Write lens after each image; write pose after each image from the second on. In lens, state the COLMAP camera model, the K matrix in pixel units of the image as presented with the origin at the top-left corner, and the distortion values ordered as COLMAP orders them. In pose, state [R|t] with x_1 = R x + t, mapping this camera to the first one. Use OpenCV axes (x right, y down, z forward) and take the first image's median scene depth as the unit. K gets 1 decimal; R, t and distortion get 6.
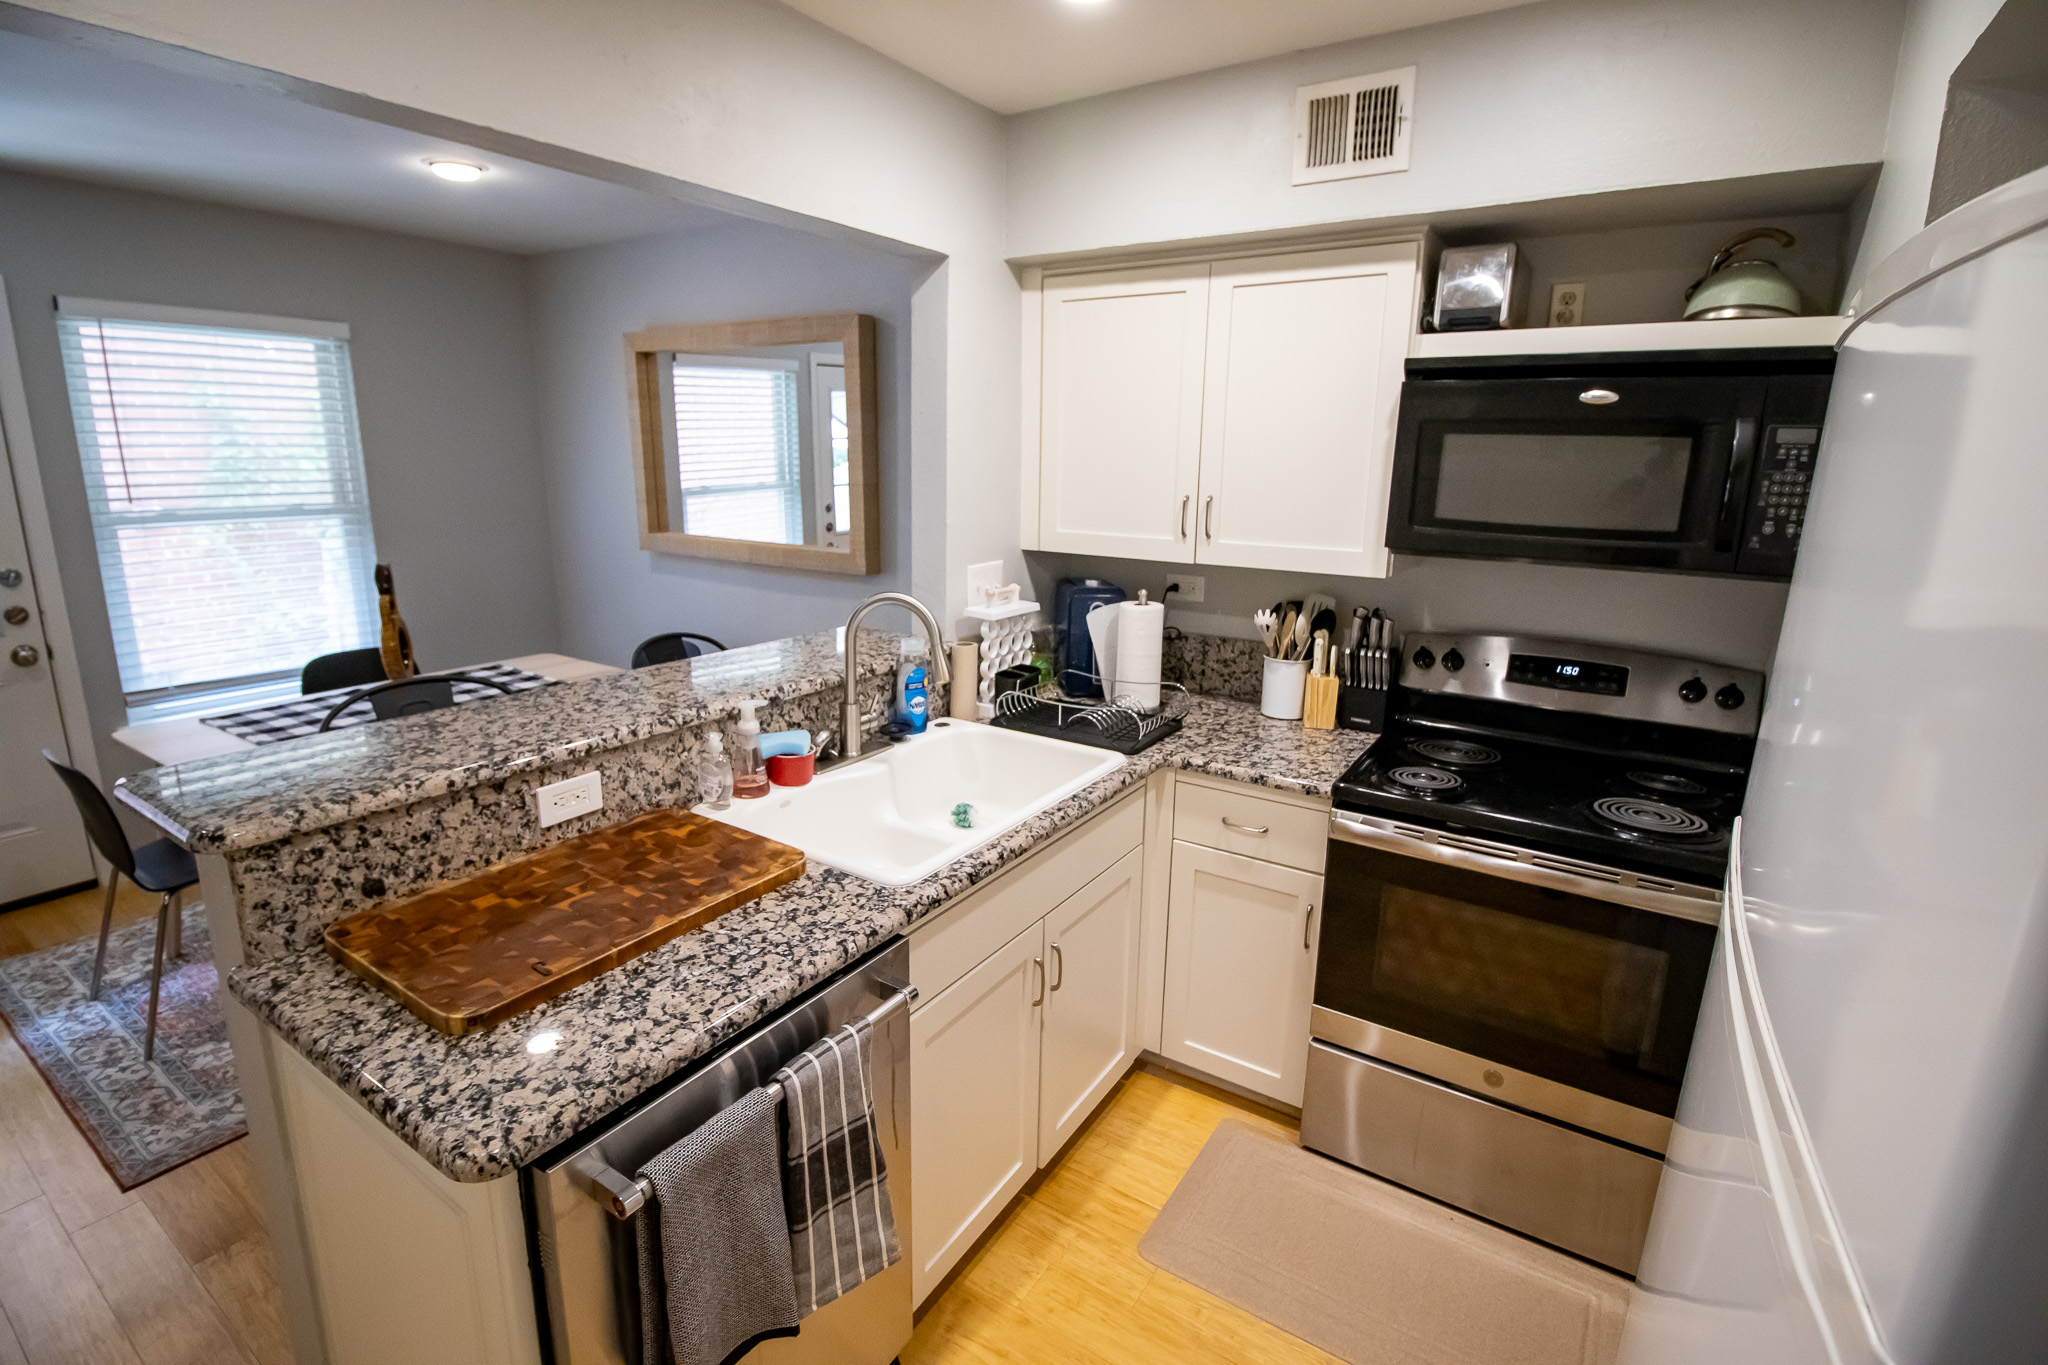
lens RADIAL K [[959.8, 0, 1003.0], [0, 959.8, 647.8], [0, 0, 1]] dist [0.000017, -0.000742]
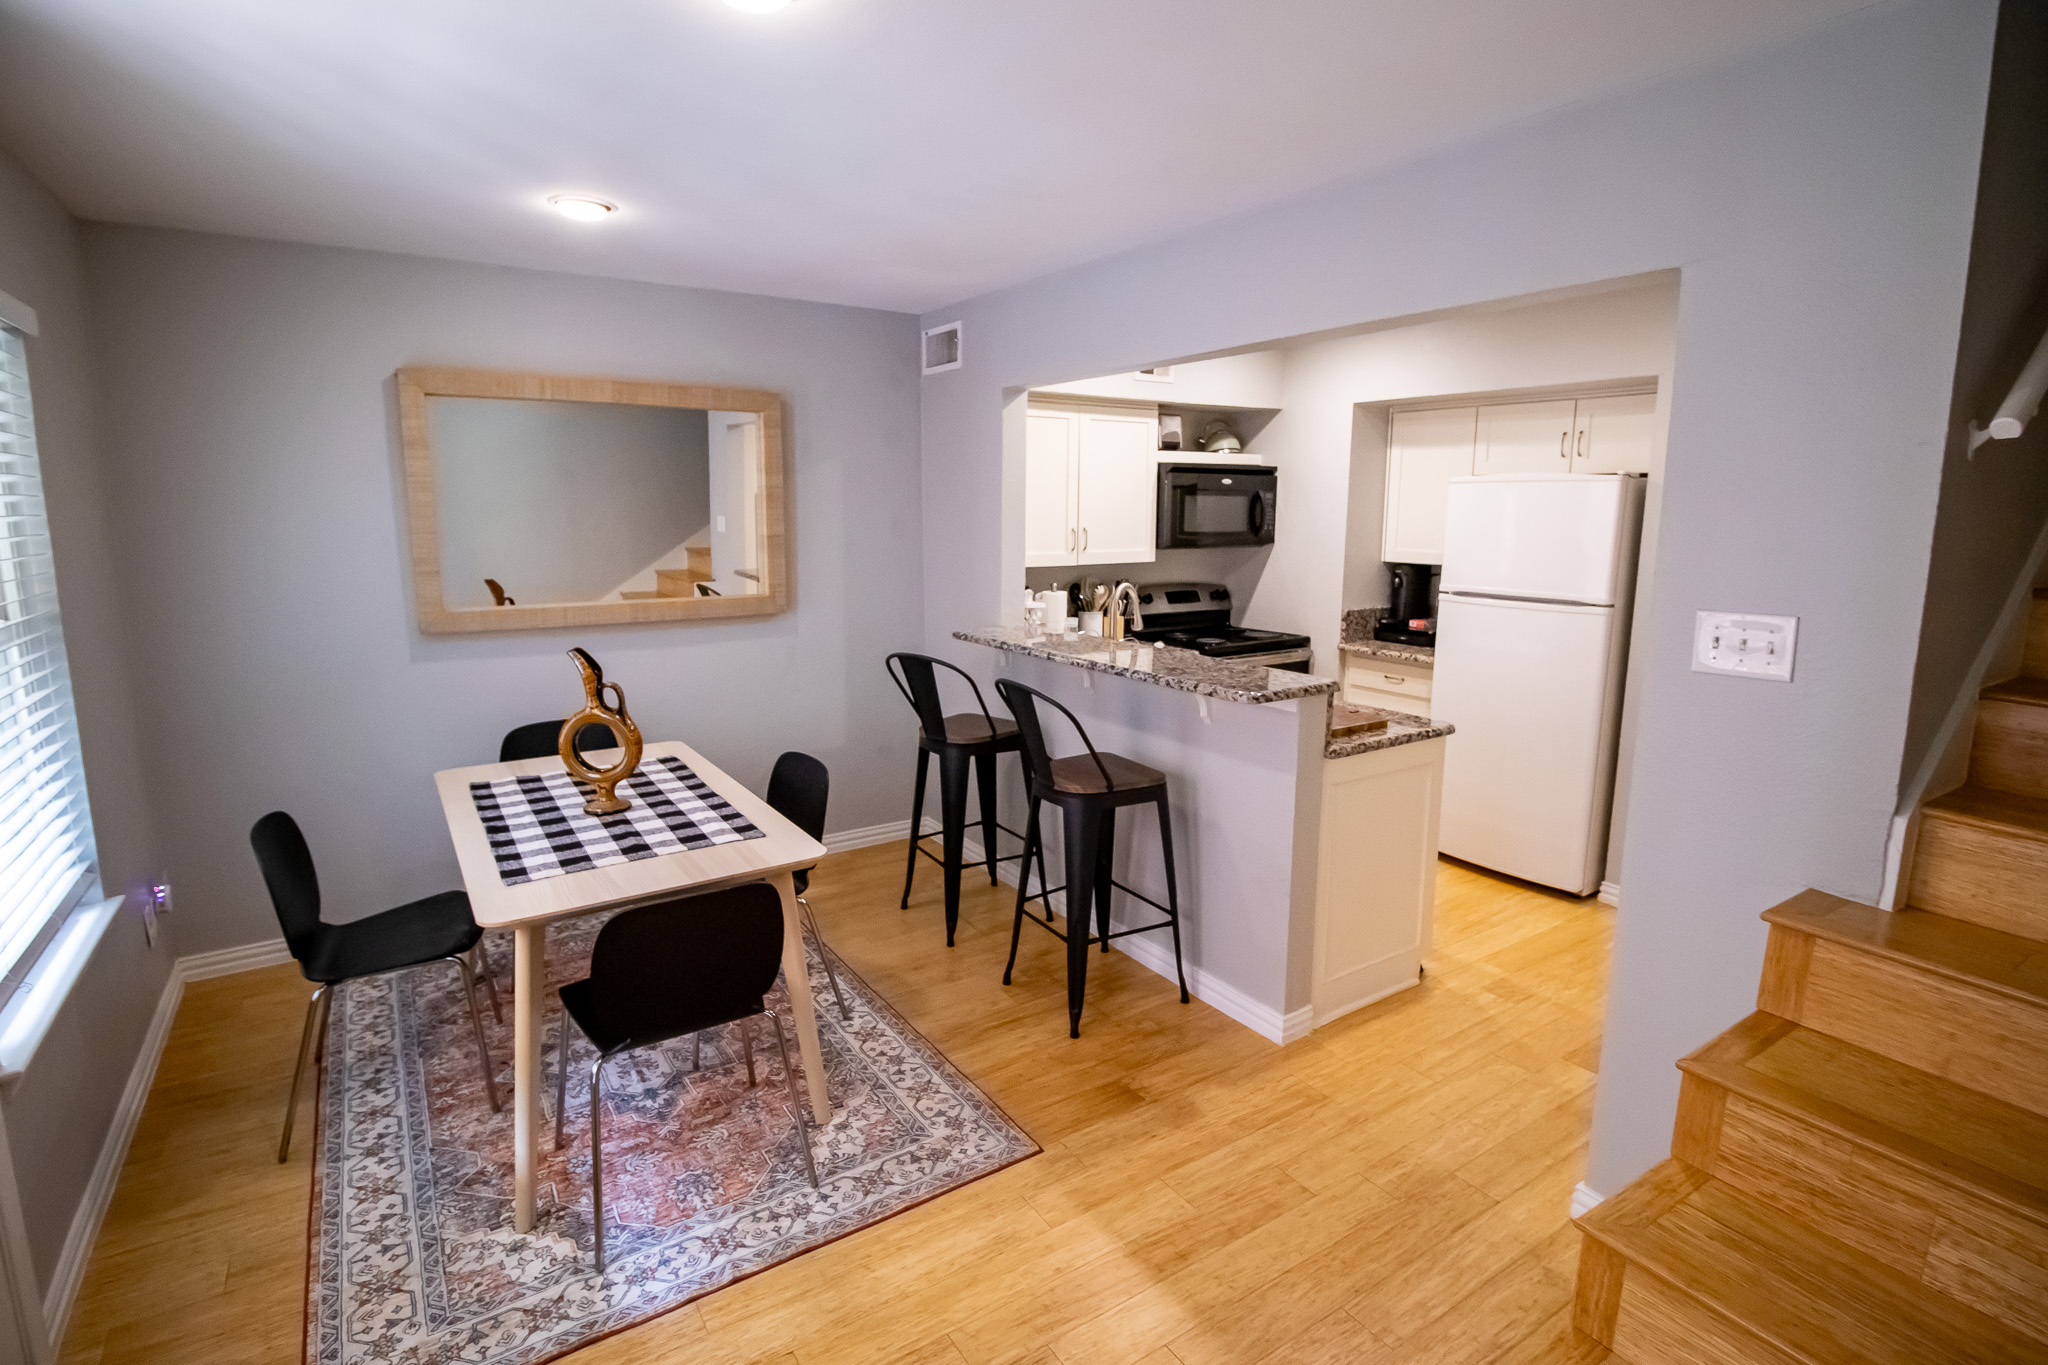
lens RADIAL K [[980.7, 0, 1020.6], [0, 980.7, 654.1], [0, 0, 1]] dist [0.000415, -0.000956]
pose [[0.381771, -0.155440, 0.911092, -1.879596], [0.192003, 0.977590, 0.086330, -0.125821], [-0.904094, 0.141974, 0.403060, 0.446758]]
